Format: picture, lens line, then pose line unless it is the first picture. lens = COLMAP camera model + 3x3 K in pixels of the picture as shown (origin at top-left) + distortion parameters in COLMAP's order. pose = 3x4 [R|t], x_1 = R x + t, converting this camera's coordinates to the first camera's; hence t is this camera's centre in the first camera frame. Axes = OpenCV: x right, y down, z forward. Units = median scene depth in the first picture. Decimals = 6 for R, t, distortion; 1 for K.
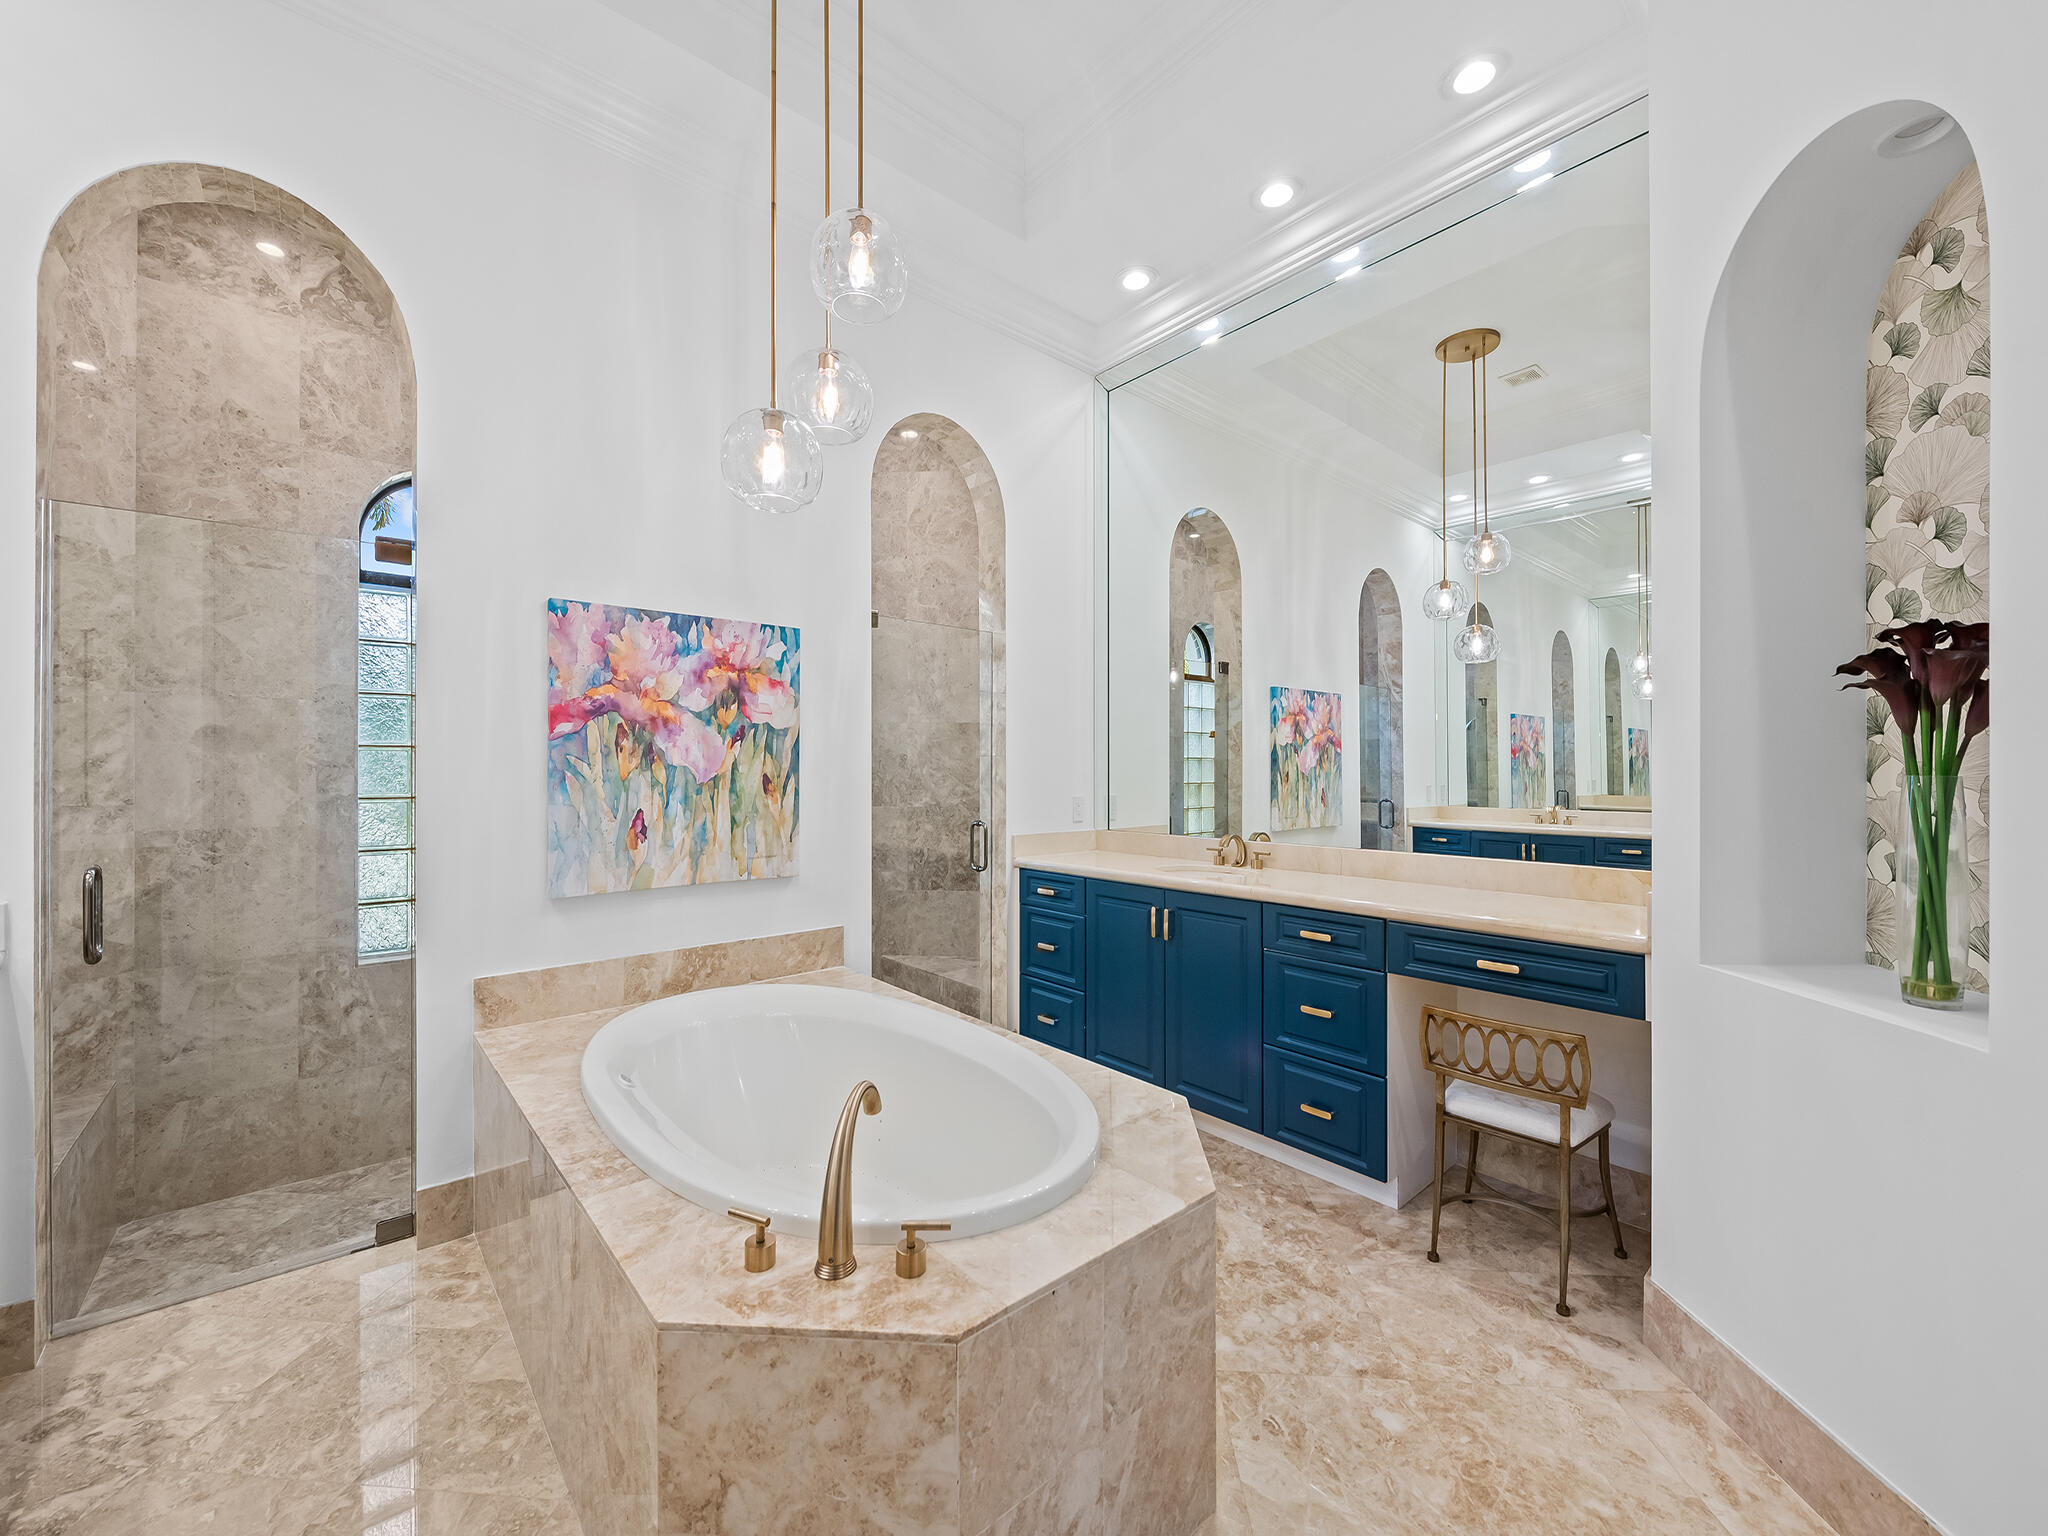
lens RADIAL K [[813.3, 0, 1007.6], [0, 813.3, 768.6], [0, 0, 1]] dist [0.003811, -0.004970]
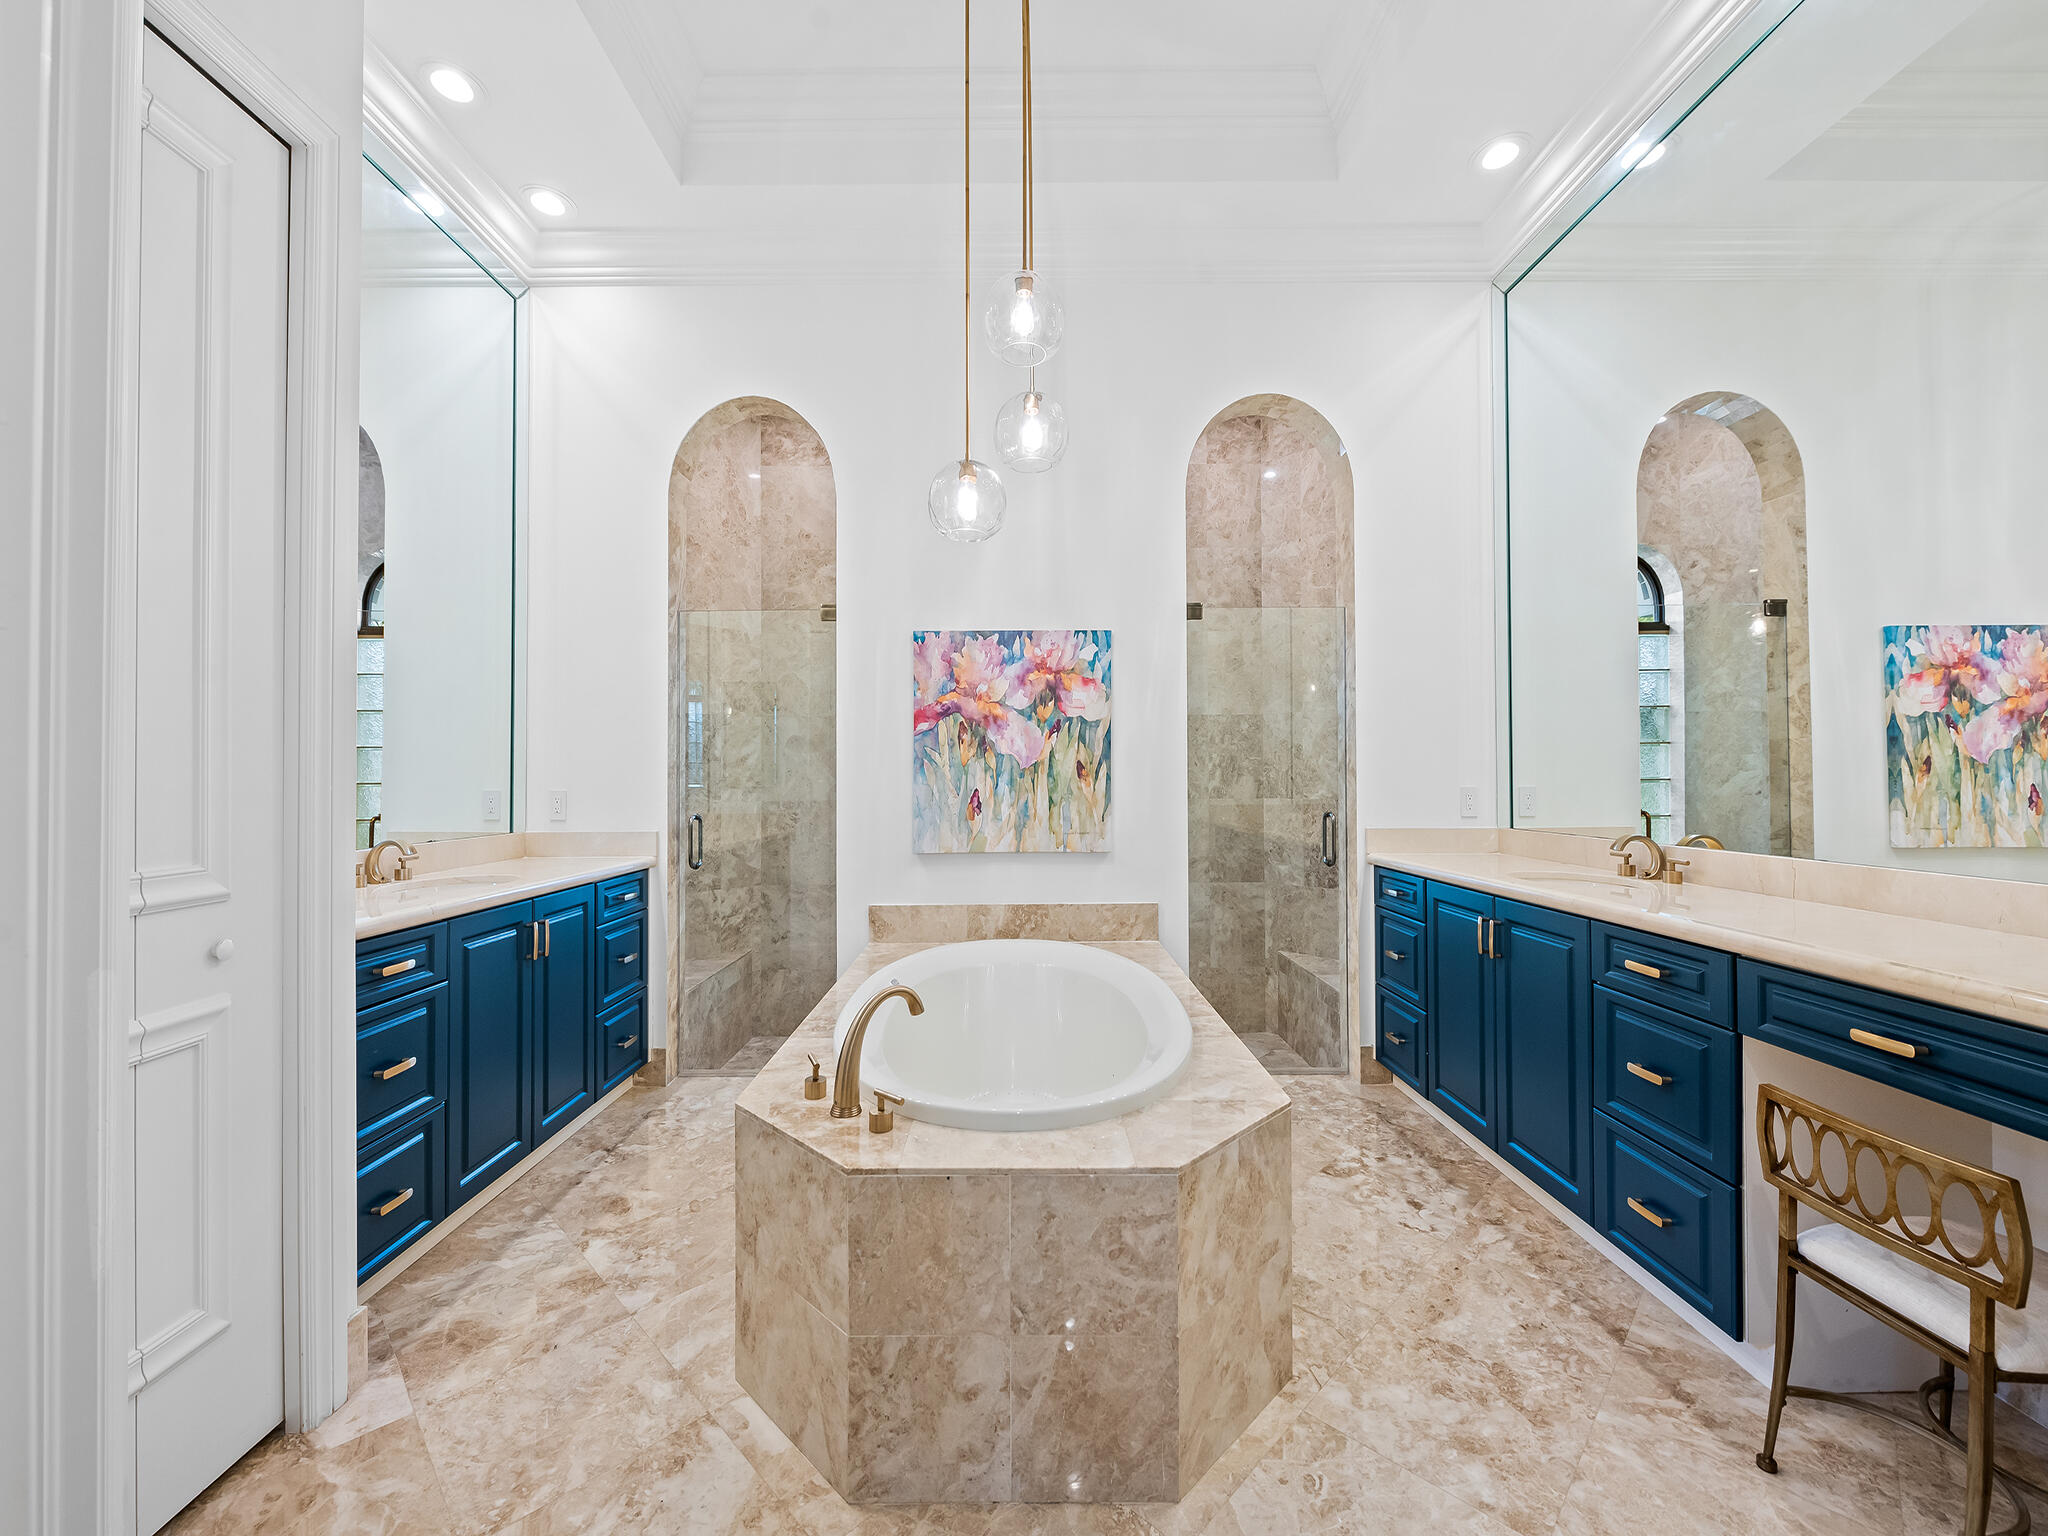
lens RADIAL K [[813.3, 0, 1007.6], [0, 813.3, 768.6], [0, 0, 1]] dist [0.003811, -0.004970]
pose [[0.753666, -0.009591, -0.657188, 0.392994], [0.004585, 0.999946, -0.009335, 0.028902], [0.657242, 0.004022, 0.753669, 0.074800]]
